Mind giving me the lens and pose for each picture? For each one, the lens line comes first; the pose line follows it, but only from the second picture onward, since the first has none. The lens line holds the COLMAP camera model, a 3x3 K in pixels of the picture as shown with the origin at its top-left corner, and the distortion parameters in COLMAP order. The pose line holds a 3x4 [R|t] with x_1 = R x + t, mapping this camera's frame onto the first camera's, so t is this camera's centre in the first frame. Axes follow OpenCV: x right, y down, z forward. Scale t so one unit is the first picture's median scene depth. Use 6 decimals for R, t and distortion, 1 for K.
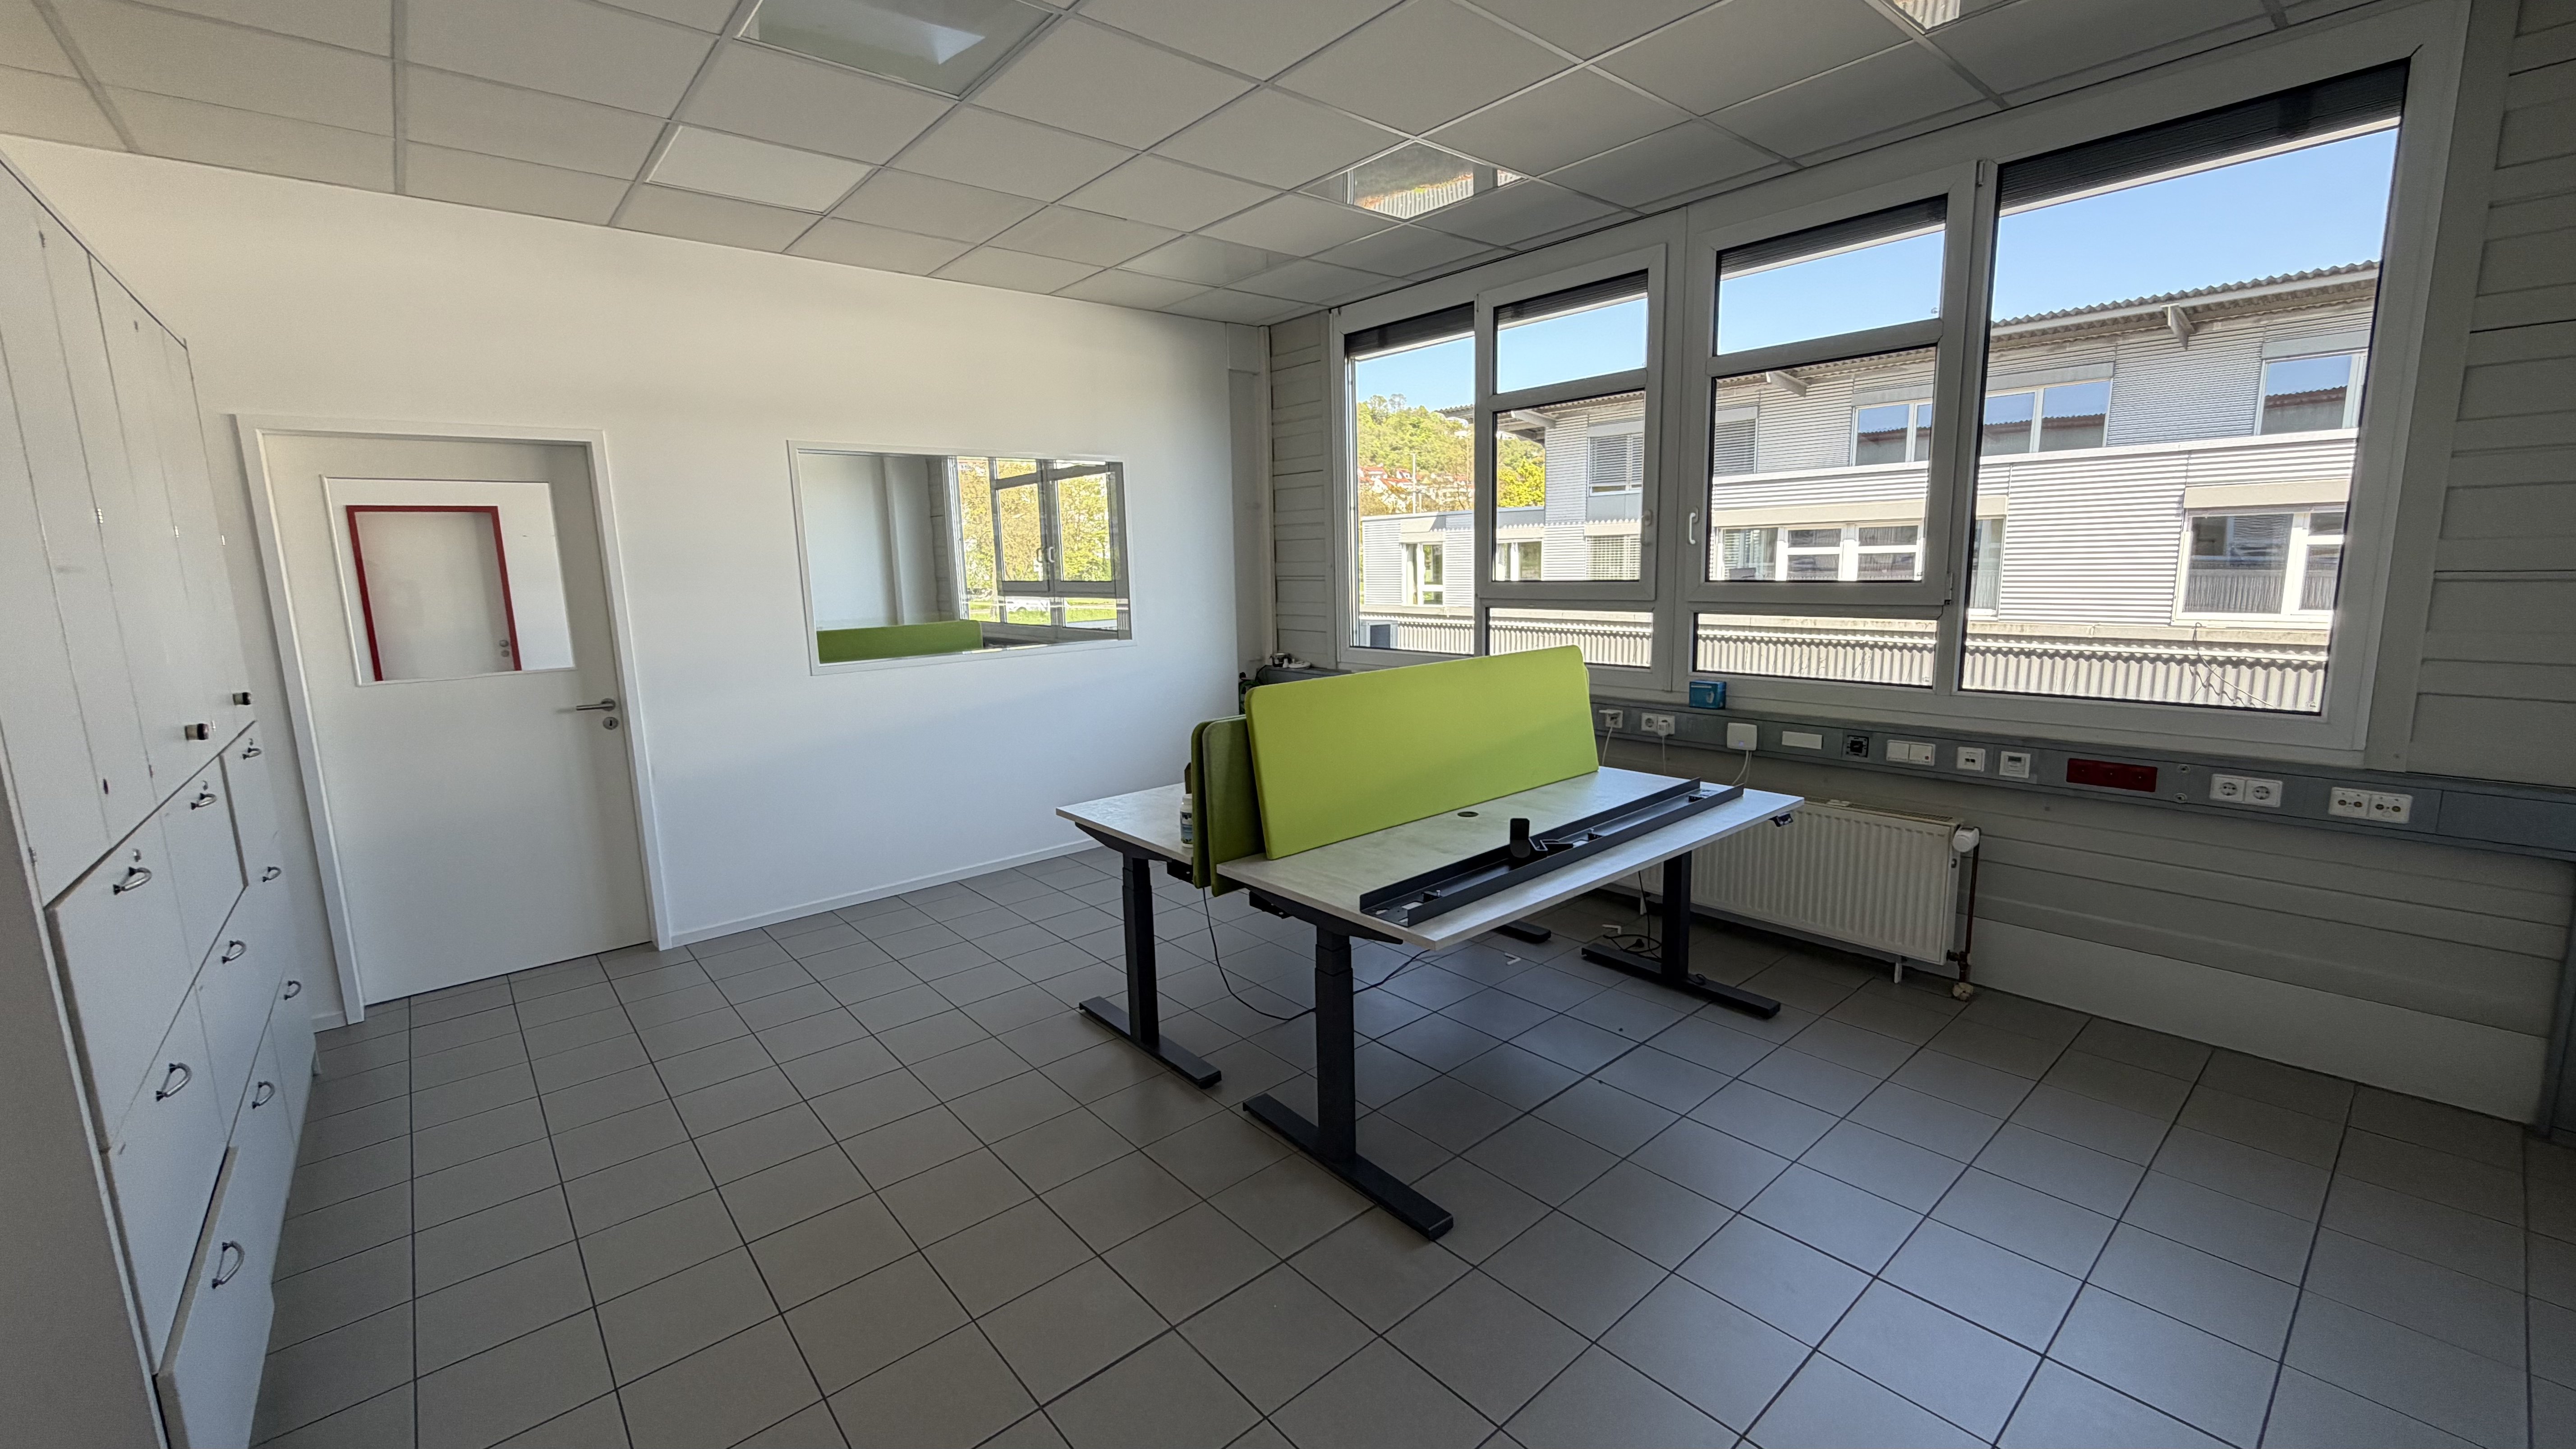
lens RADIAL K [[1026.4, 0, 1273.4], [0, 1026.4, 721.9], [0, 0, 1]] dist [0.002035, 0.000297]
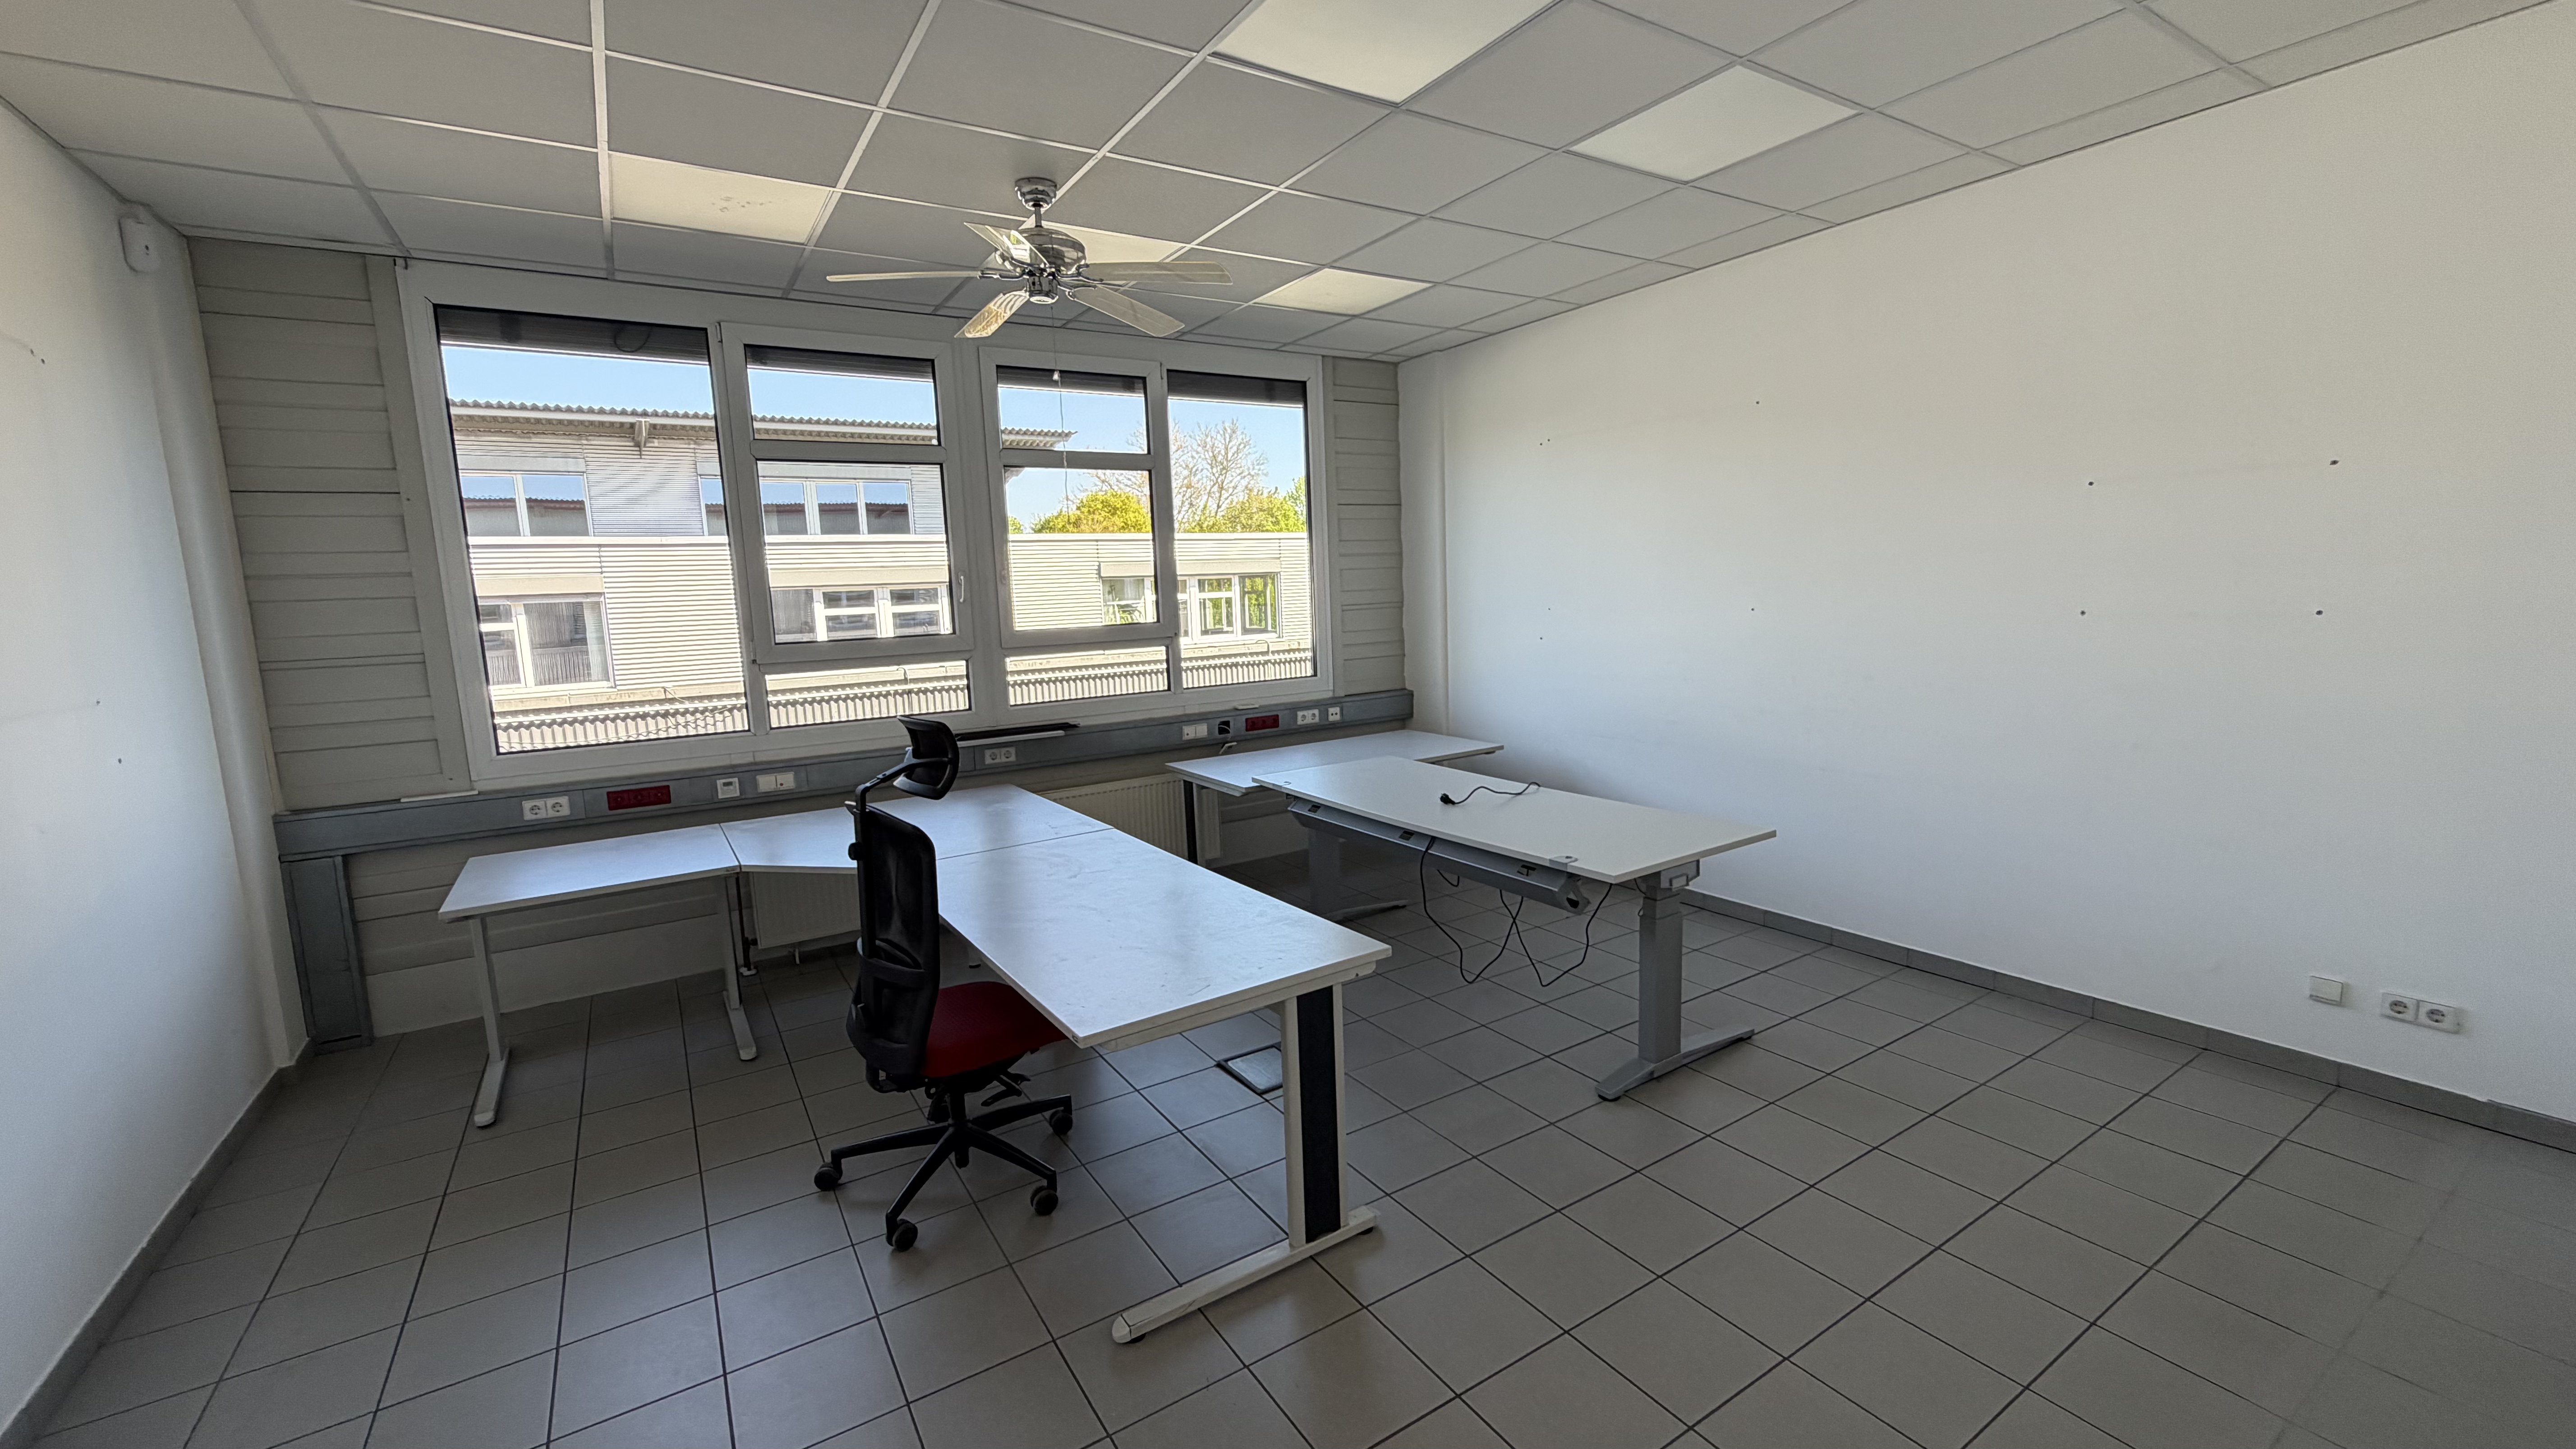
lens RADIAL K [[1021.6, 0, 1271.3], [0, 1021.6, 707.0], [0, 0, 1]] dist [-0.001807, -0.000137]
pose [[0.137682, -0.098242, 0.985592, -0.548334], [0.189920, 0.979223, 0.071076, -0.057266], [-0.972098, 0.177398, 0.153479, 0.403088]]
